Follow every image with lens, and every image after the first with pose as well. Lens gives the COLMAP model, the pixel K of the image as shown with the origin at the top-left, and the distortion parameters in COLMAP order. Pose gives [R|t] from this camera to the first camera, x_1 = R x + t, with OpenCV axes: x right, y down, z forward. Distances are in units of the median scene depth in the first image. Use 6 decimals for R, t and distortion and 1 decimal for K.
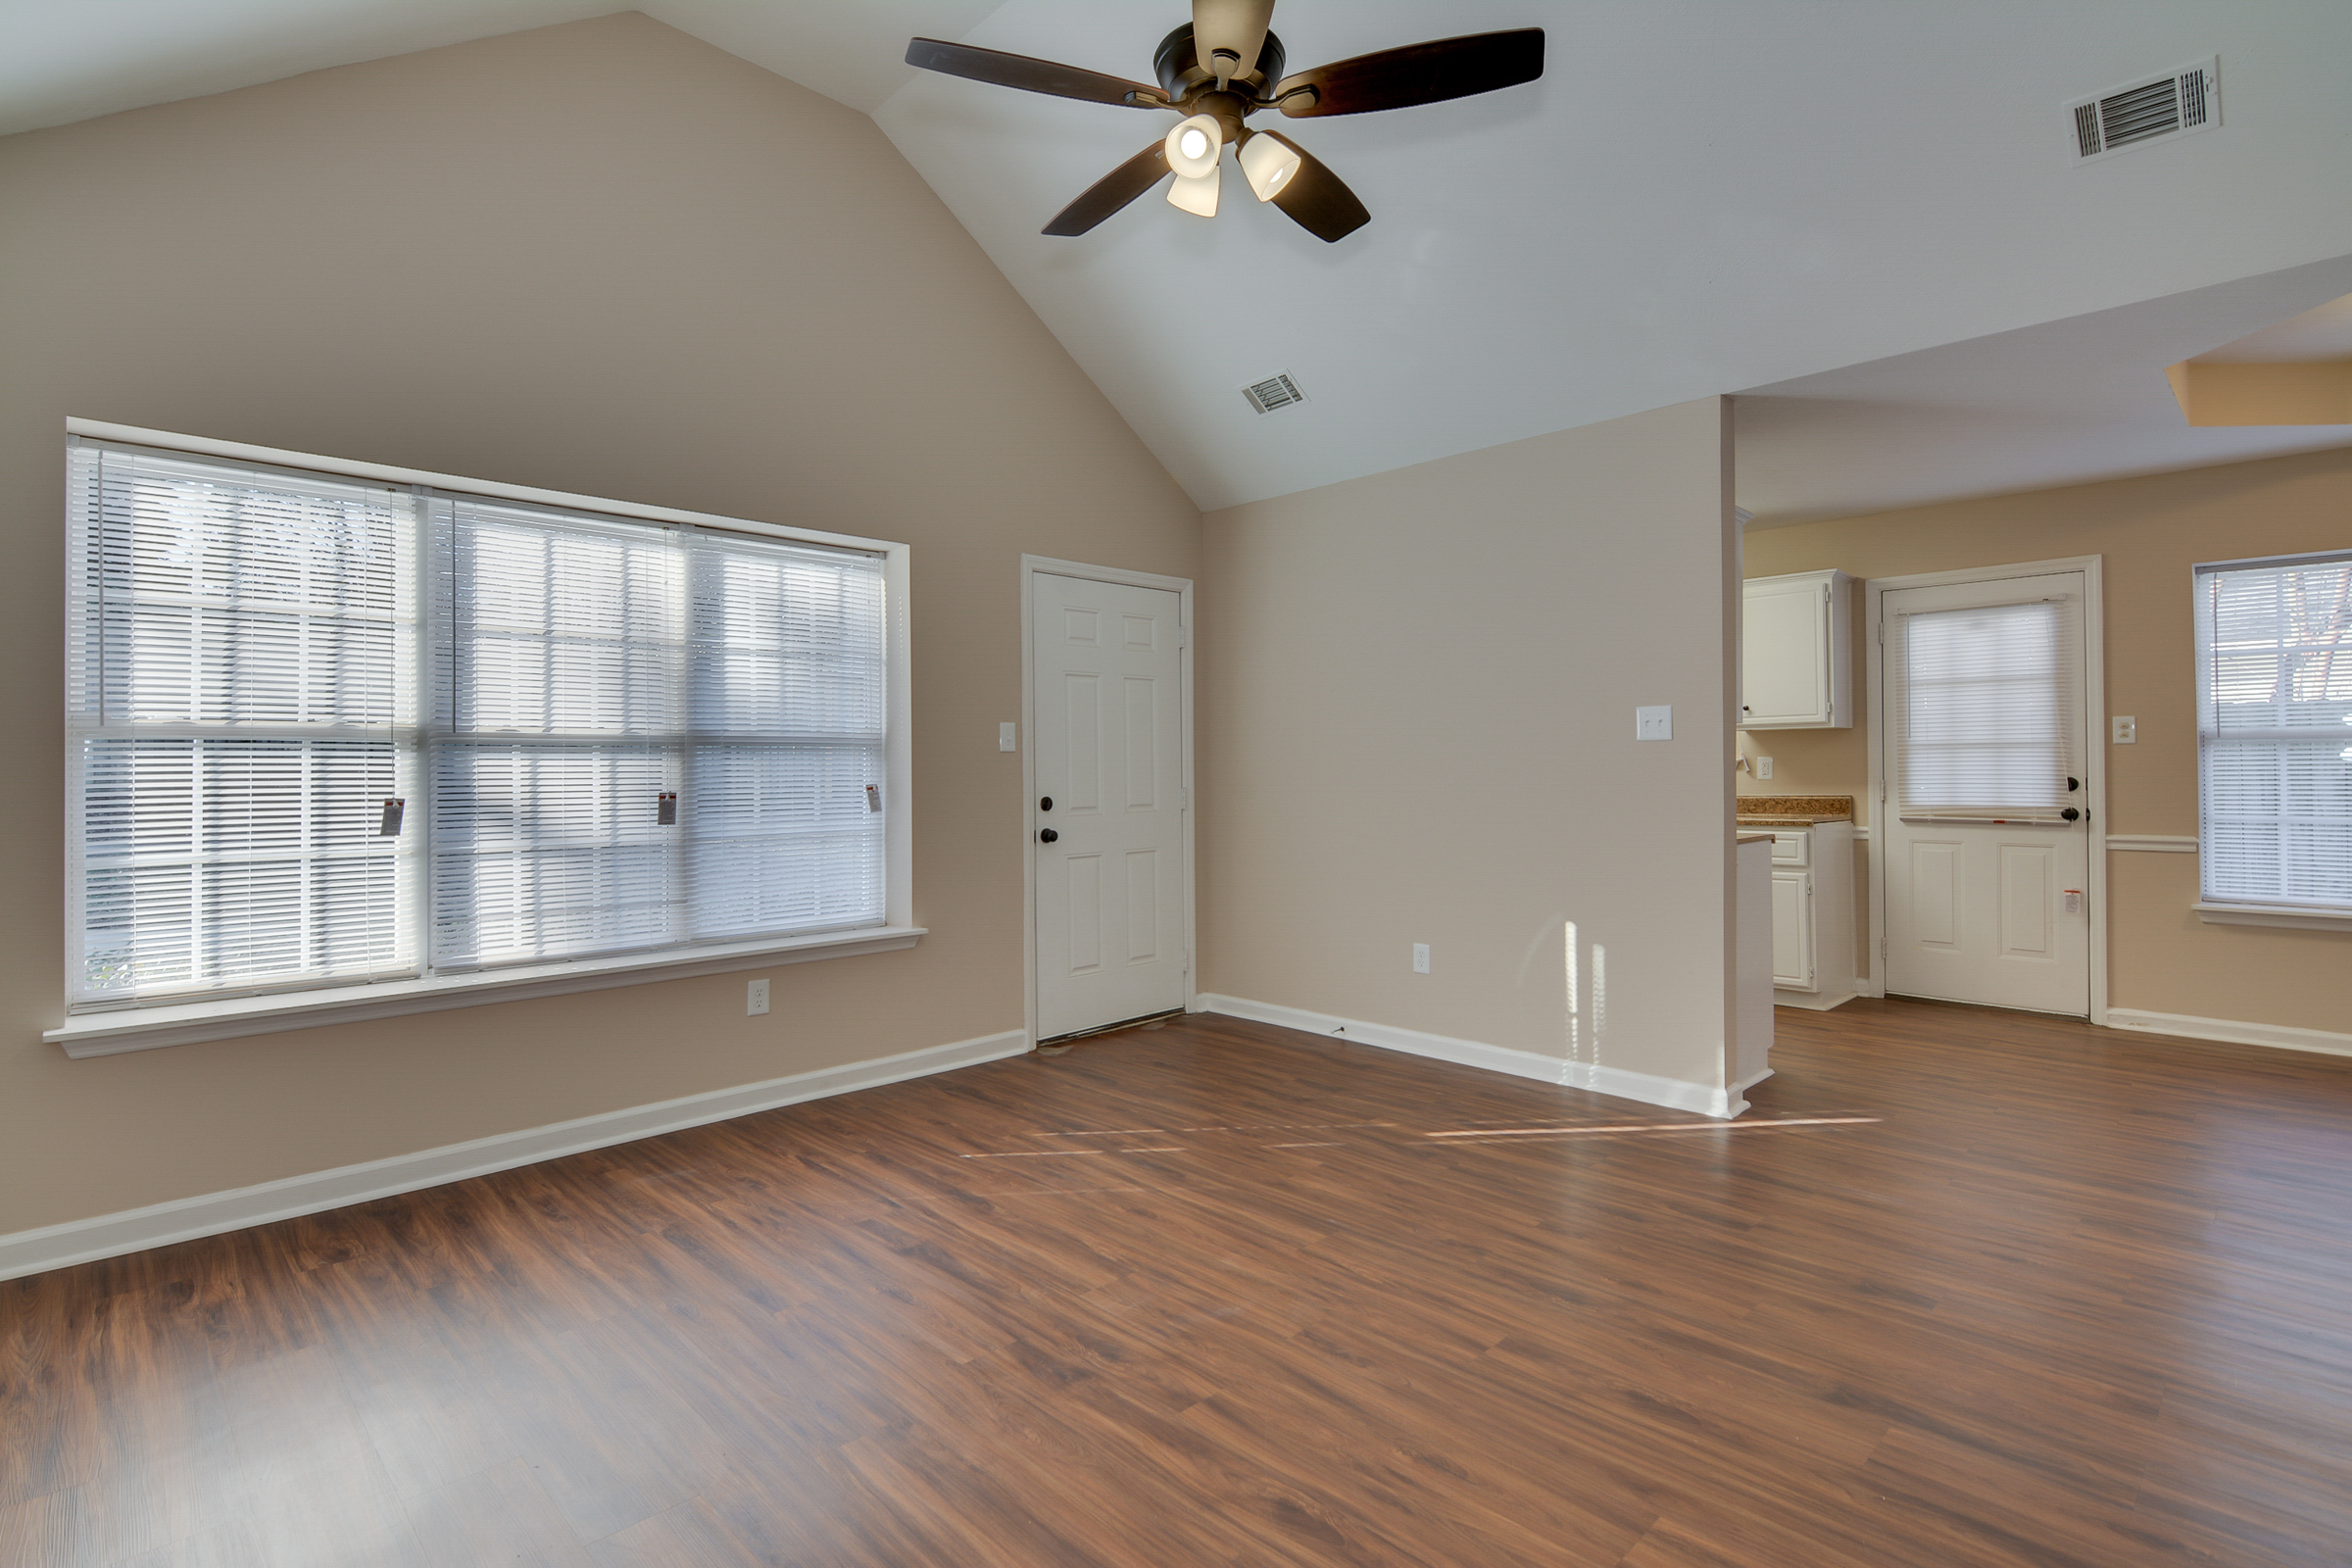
lens RADIAL K [[1116.0, 0, 1175.4], [0, 1116.0, 769.4], [0, 0, 1]] dist [-0.000990, -0.000213]
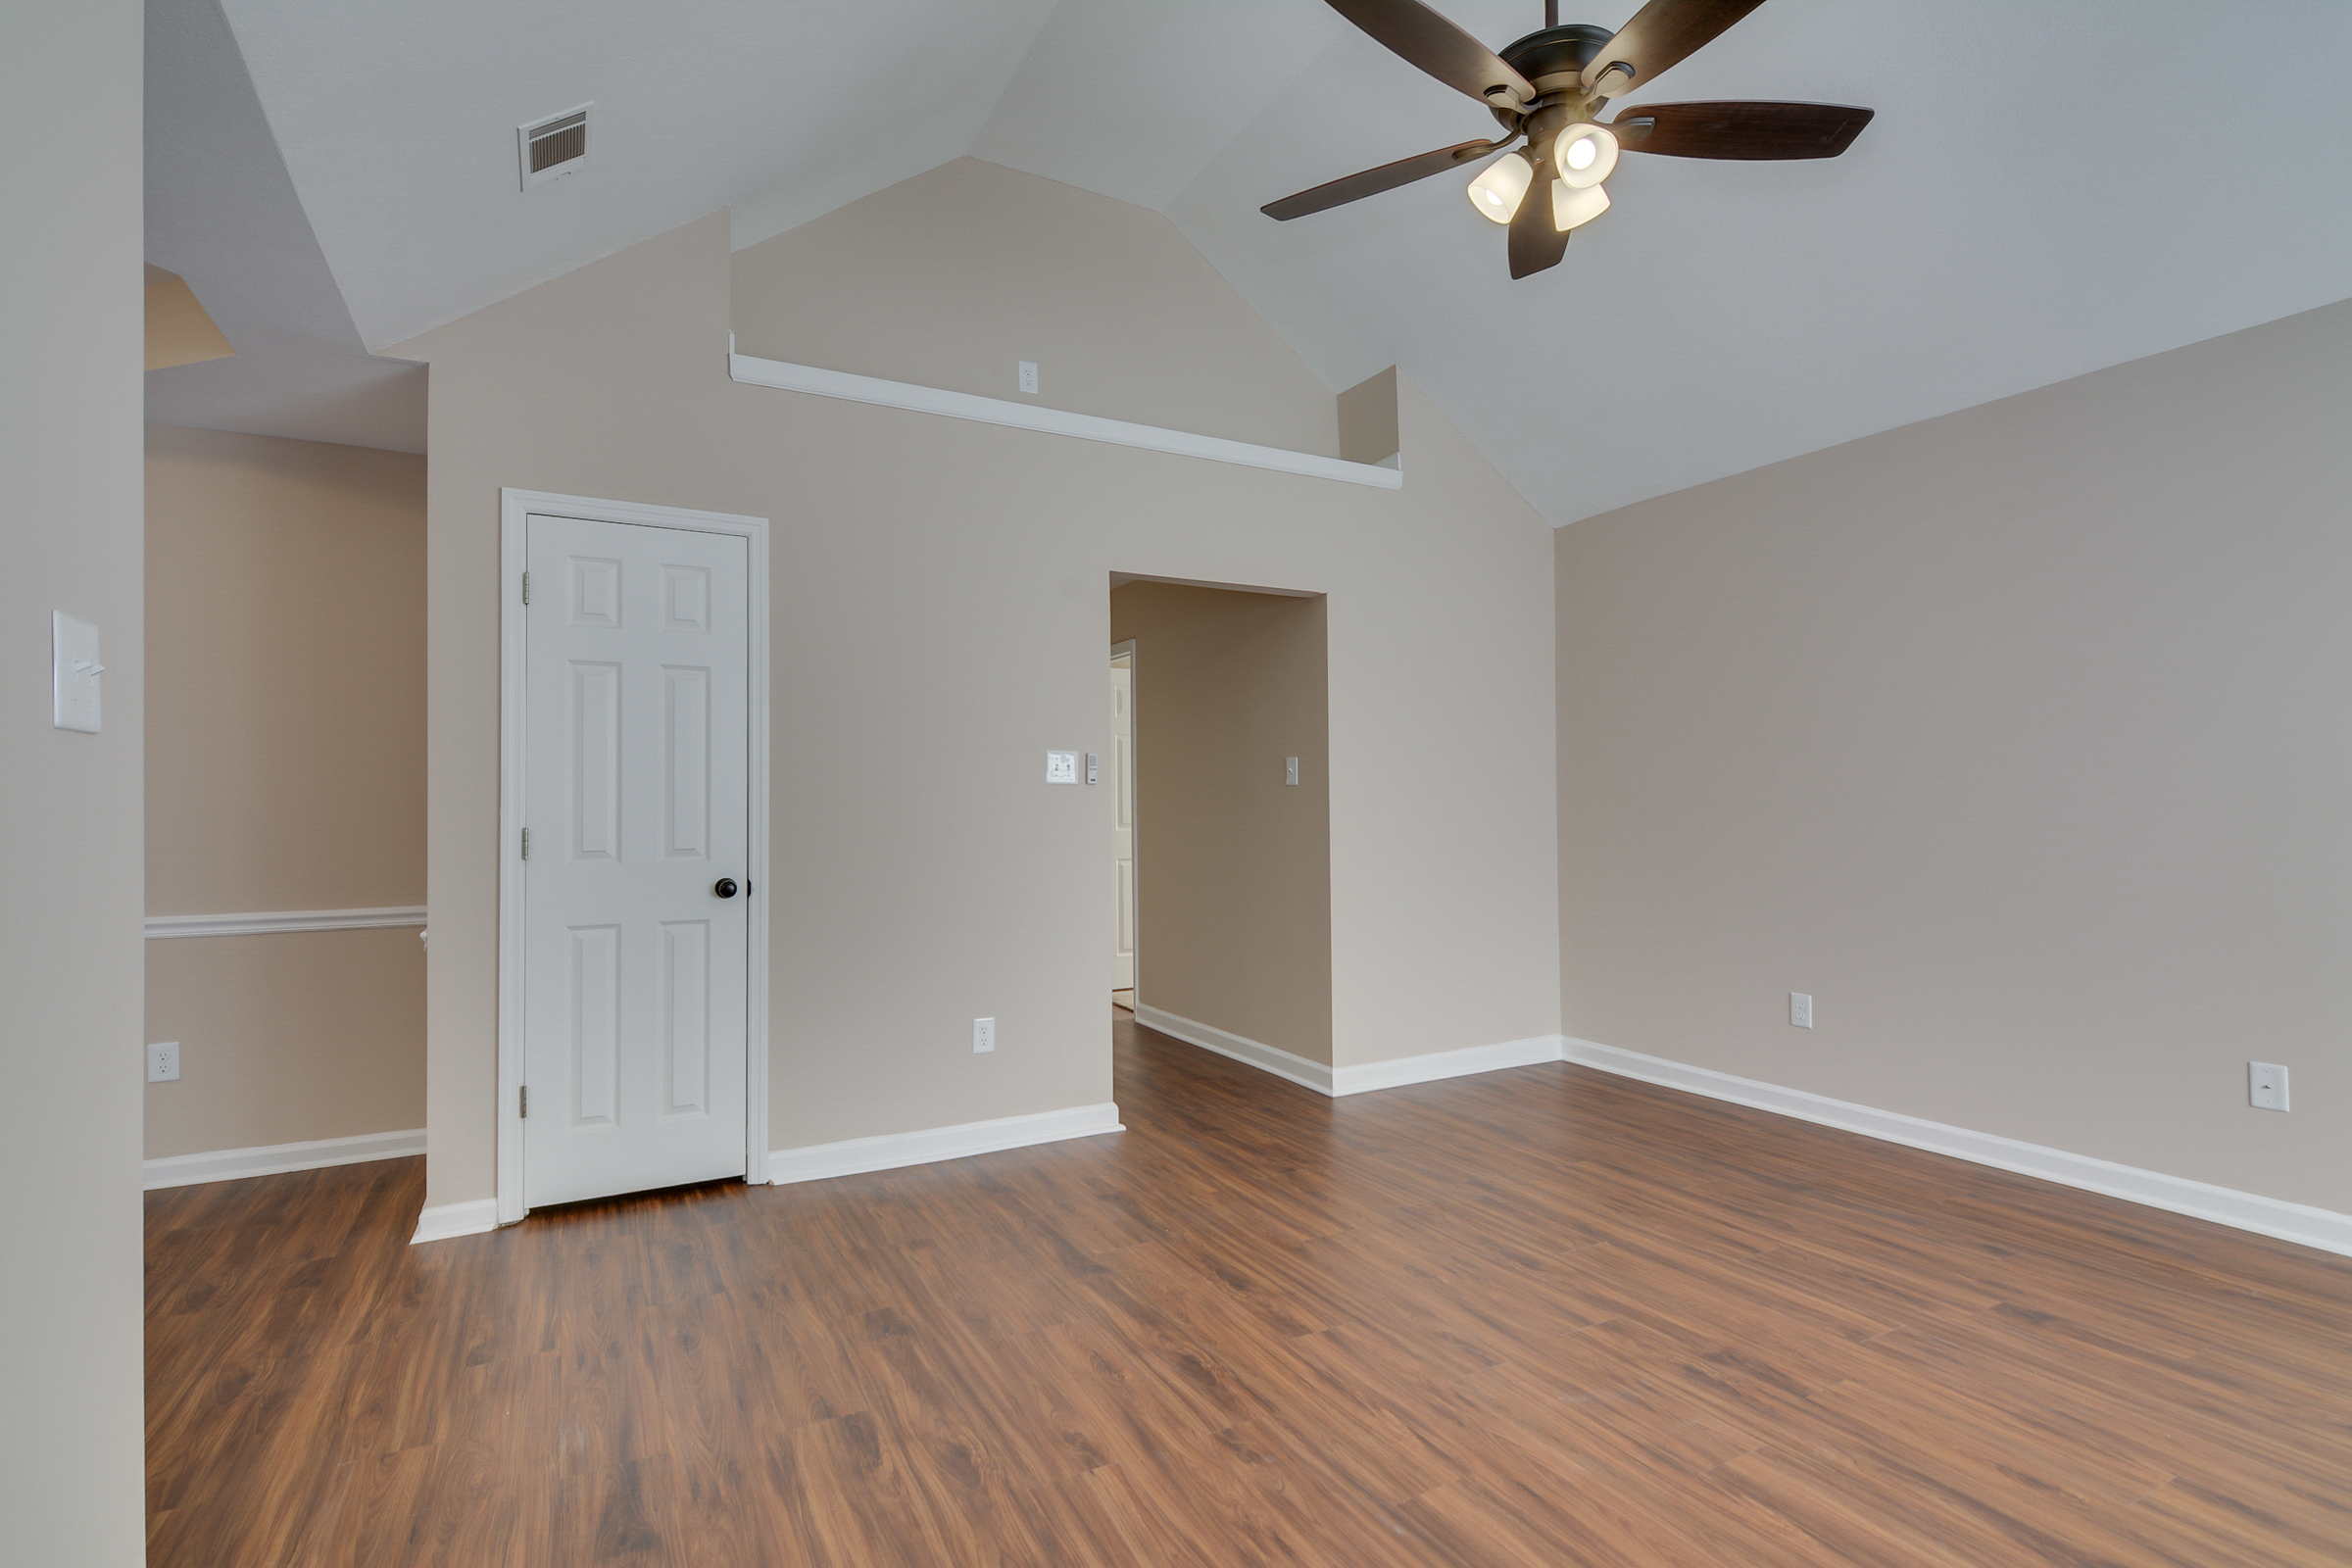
lens RADIAL K [[1116.0, 0, 1176.7], [0, 1116.0, 787.4], [0, 0, 1]] dist [-0.000990, -0.000213]
pose [[-0.959545, 0.019567, 0.280876, 0.057739], [0.016487, 0.999775, -0.013322, -0.003045], [-0.281074, -0.008152, -0.959652, 1.235579]]
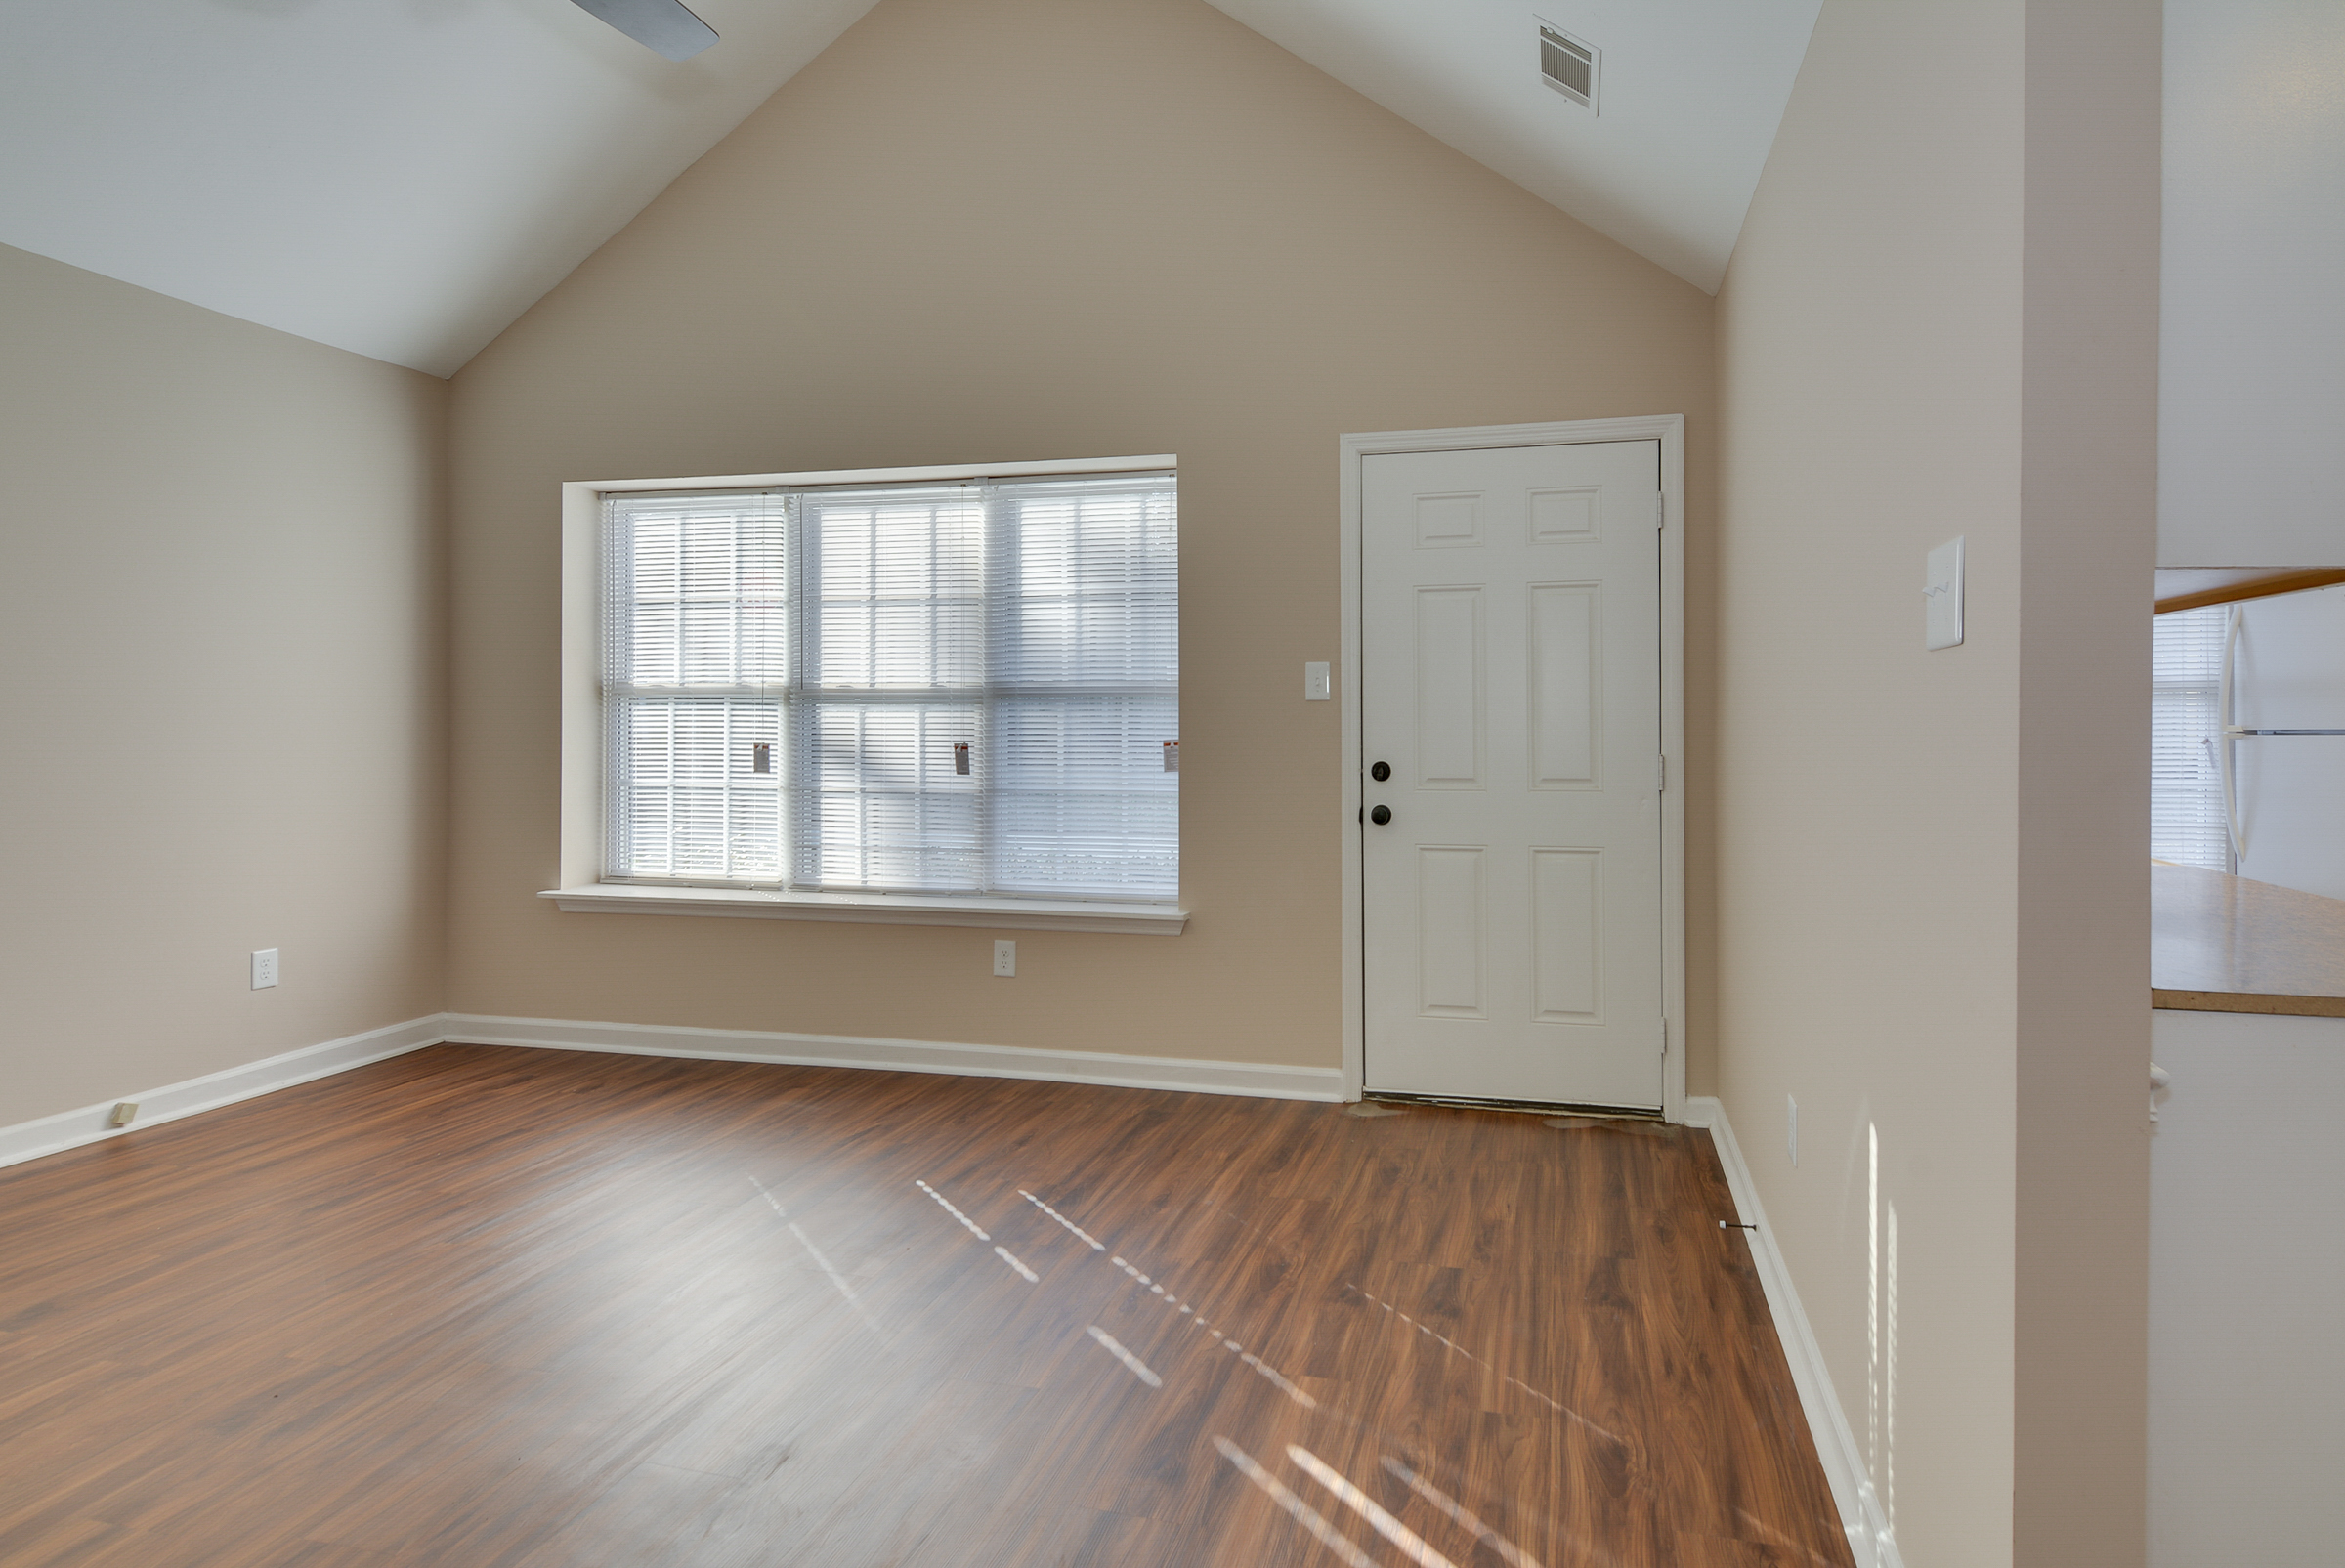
lens RADIAL K [[1181.7, 0, 1172.0], [0, 1181.7, 725.7], [0, 0, 1]] dist [0.018144, -0.000041]
pose [[0.547391, 0.010860, -0.836807, 0.616862], [-0.005094, 0.999941, 0.009644, -0.007387], [0.836862, -0.001016, 0.547413, 0.624537]]
